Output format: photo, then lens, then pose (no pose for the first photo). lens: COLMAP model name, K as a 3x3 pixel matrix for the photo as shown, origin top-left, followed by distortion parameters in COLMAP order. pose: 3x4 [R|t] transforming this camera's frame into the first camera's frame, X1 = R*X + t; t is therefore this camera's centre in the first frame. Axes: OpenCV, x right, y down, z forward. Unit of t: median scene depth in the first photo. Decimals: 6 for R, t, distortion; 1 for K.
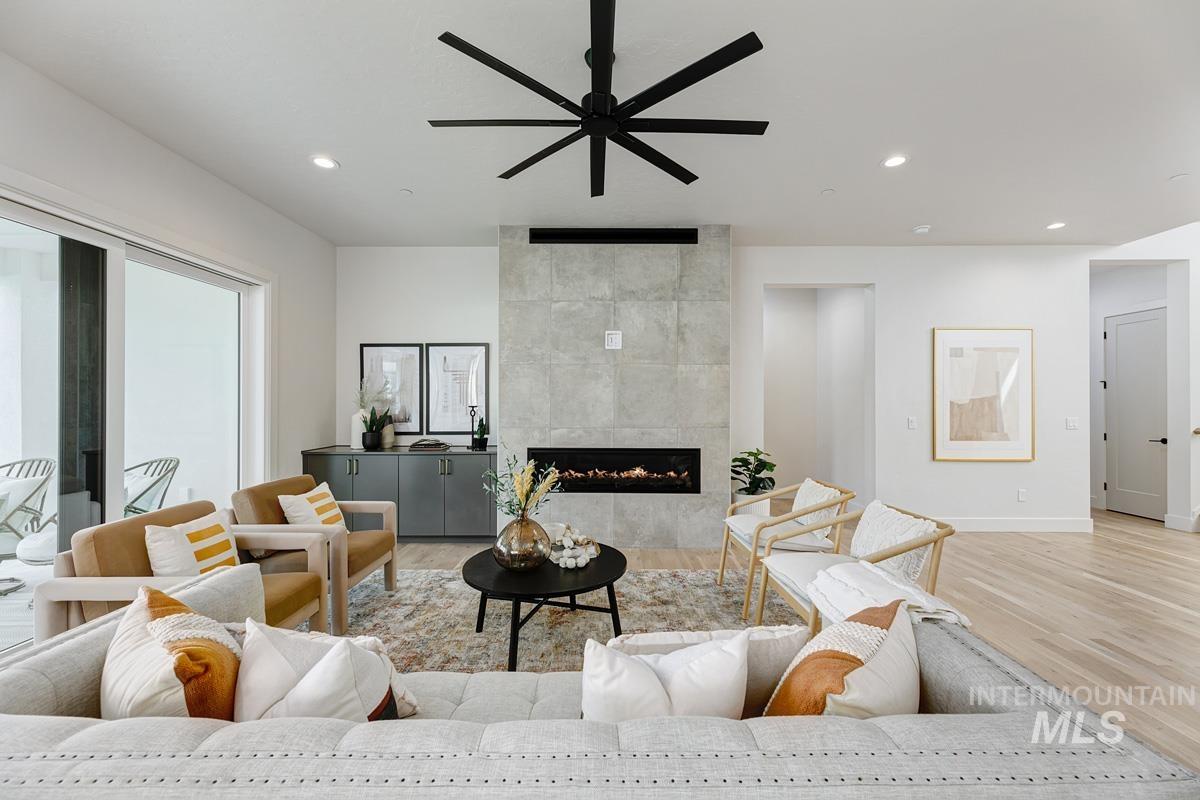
lens RADIAL K [[481.3, 0, 597.4], [0, 481.3, 401.7], [0, 0, 1]] dist [-0.001196, -0.000023]
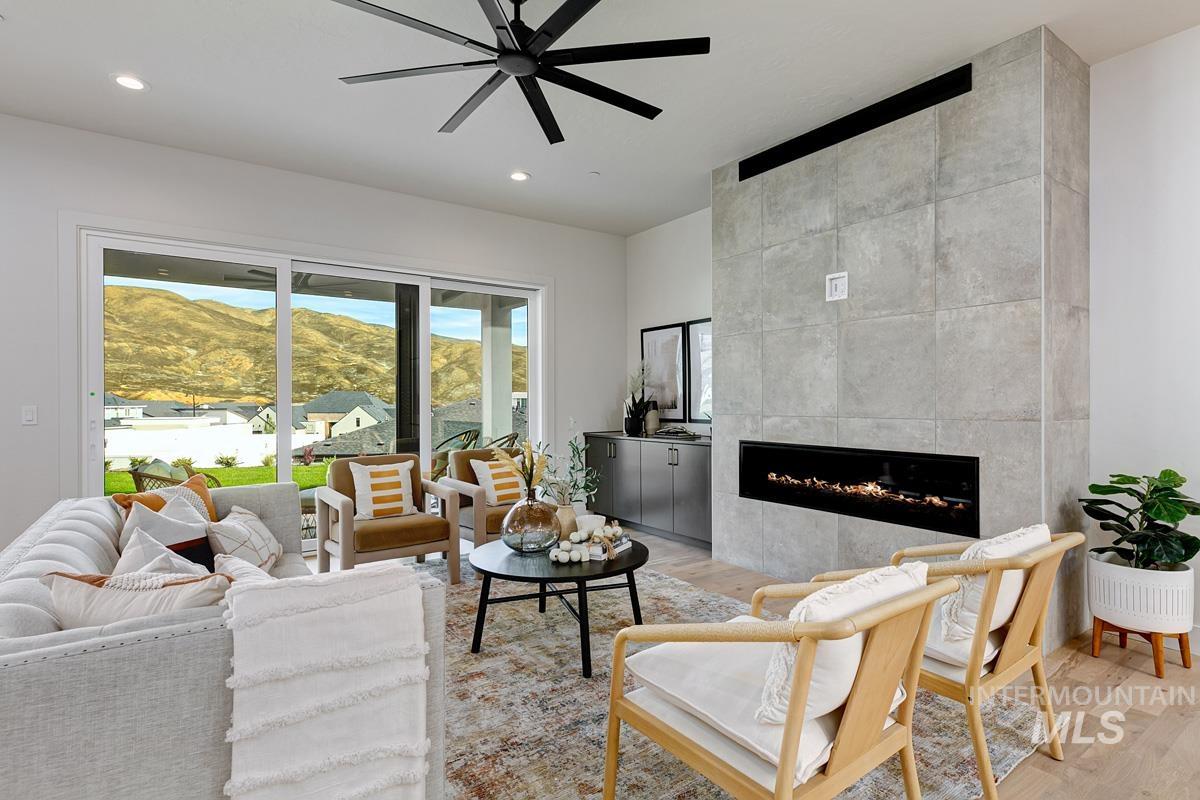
lens RADIAL K [[590.8, 0, 598.1], [0, 590.8, 398.5], [0, 0, 1]] dist [0.004350, 0.000018]
pose [[0.581036, -0.005916, -0.813856, 0.512578], [0.007287, 0.999971, -0.002066, 0.027361], [0.813845, -0.004730, 0.581063, 0.246344]]
